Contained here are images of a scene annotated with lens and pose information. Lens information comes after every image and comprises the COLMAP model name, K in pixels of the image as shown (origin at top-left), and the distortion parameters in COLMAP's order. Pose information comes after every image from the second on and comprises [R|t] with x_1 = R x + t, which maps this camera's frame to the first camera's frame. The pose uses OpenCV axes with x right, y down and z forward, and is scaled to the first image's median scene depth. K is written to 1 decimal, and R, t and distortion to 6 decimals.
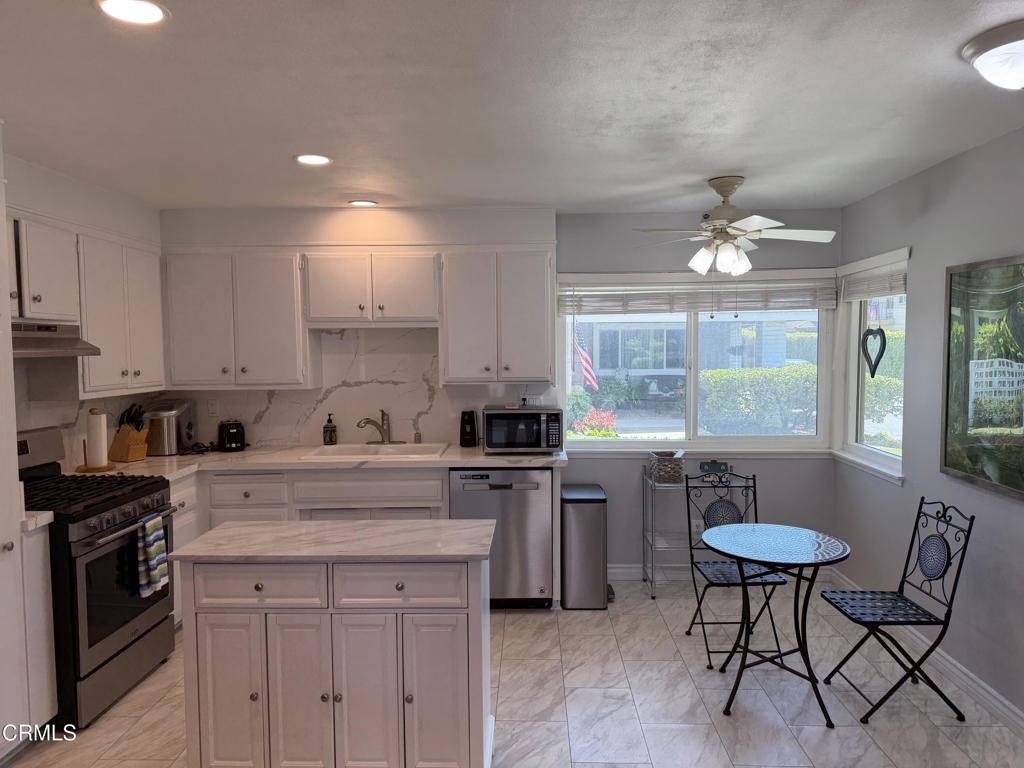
lens RADIAL K [[725.9, 0, 520.0], [0, 725.9, 391.6], [0, 0, 1]] dist [0.061342, -0.061598]
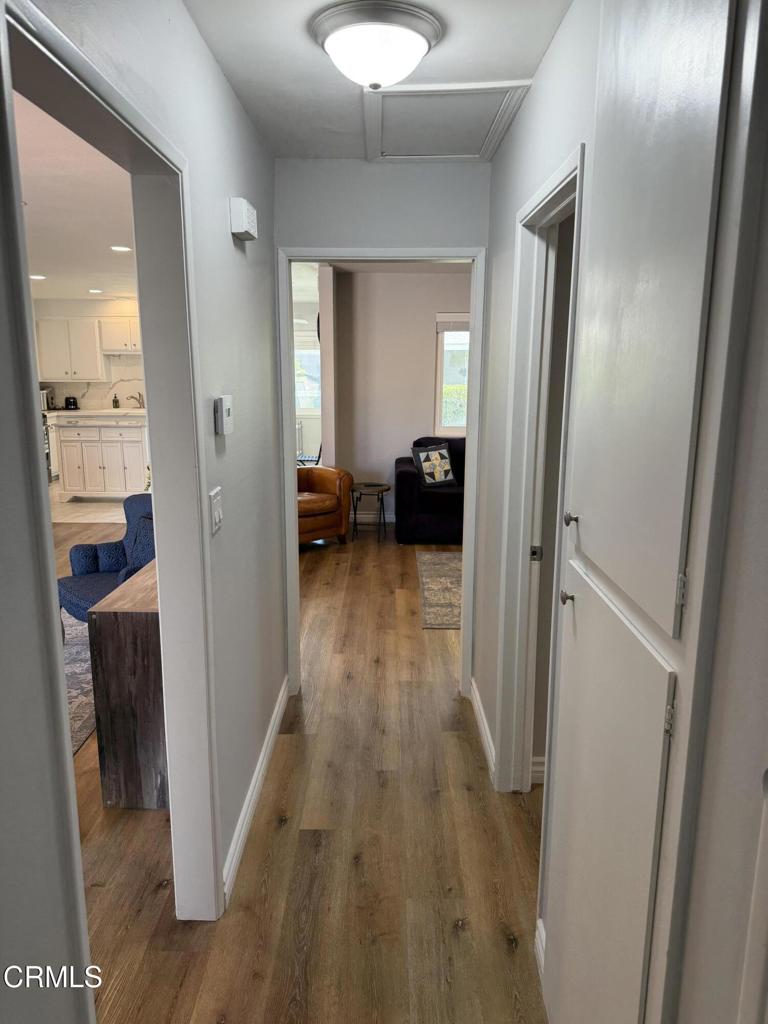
lens RADIAL K [[725.9, 0, 376.2], [0, 725.9, 512.7], [0, 0, 1]] dist [0.061342, -0.061598]
pose [[0.999941, 0.008585, 0.006615, 0.551353], [-0.009389, 0.991045, 0.133197, 0.090454], [-0.005412, -0.133251, 0.991068, -1.330070]]
